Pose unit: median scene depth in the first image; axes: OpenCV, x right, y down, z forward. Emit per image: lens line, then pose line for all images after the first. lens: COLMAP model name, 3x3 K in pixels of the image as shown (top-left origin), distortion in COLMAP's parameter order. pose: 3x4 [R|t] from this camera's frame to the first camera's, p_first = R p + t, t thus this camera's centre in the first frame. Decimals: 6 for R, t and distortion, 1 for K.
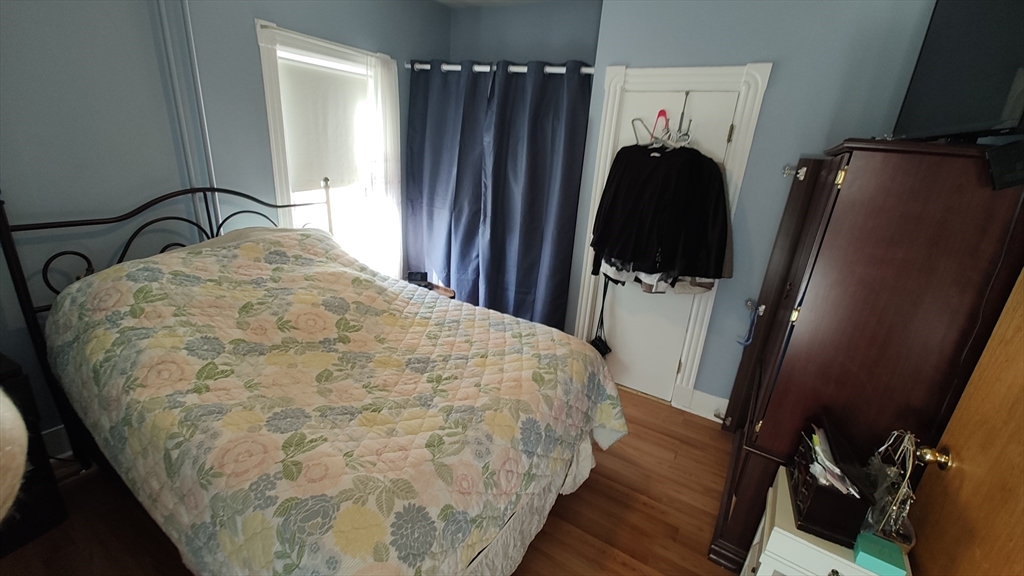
lens RADIAL K [[423.8, 0, 515.8], [0, 423.8, 289.3], [0, 0, 1]] dist [-0.001291, 0.003258]
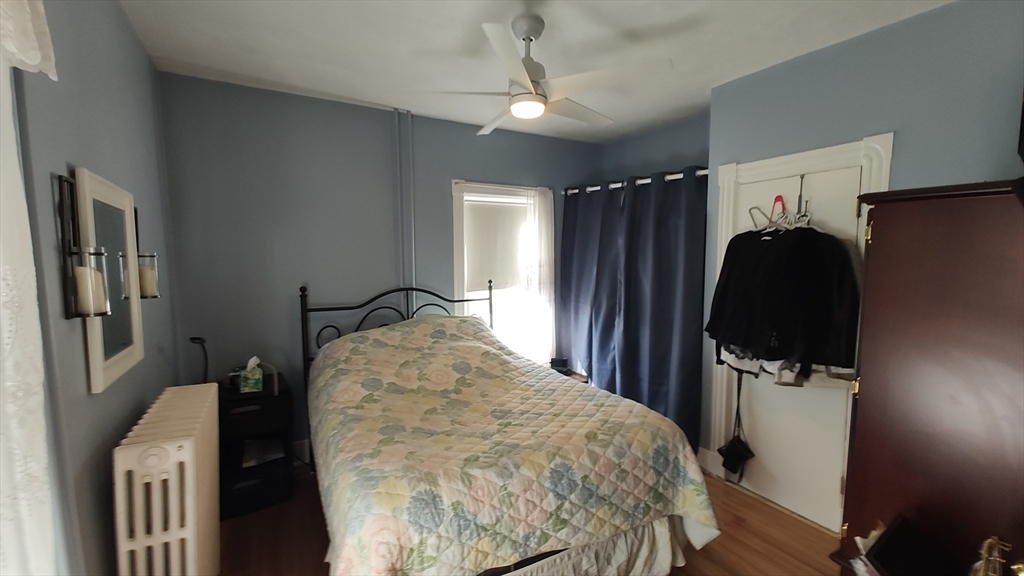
lens RADIAL K [[423.8, 0, 516.1], [0, 423.8, 289.0], [0, 0, 1]] dist [-0.001291, 0.003258]
pose [[0.881164, -0.039555, -0.471154, 0.279076], [-0.085470, 0.966752, -0.241009, 0.083478], [0.465022, 0.252638, 0.848486, -0.074816]]
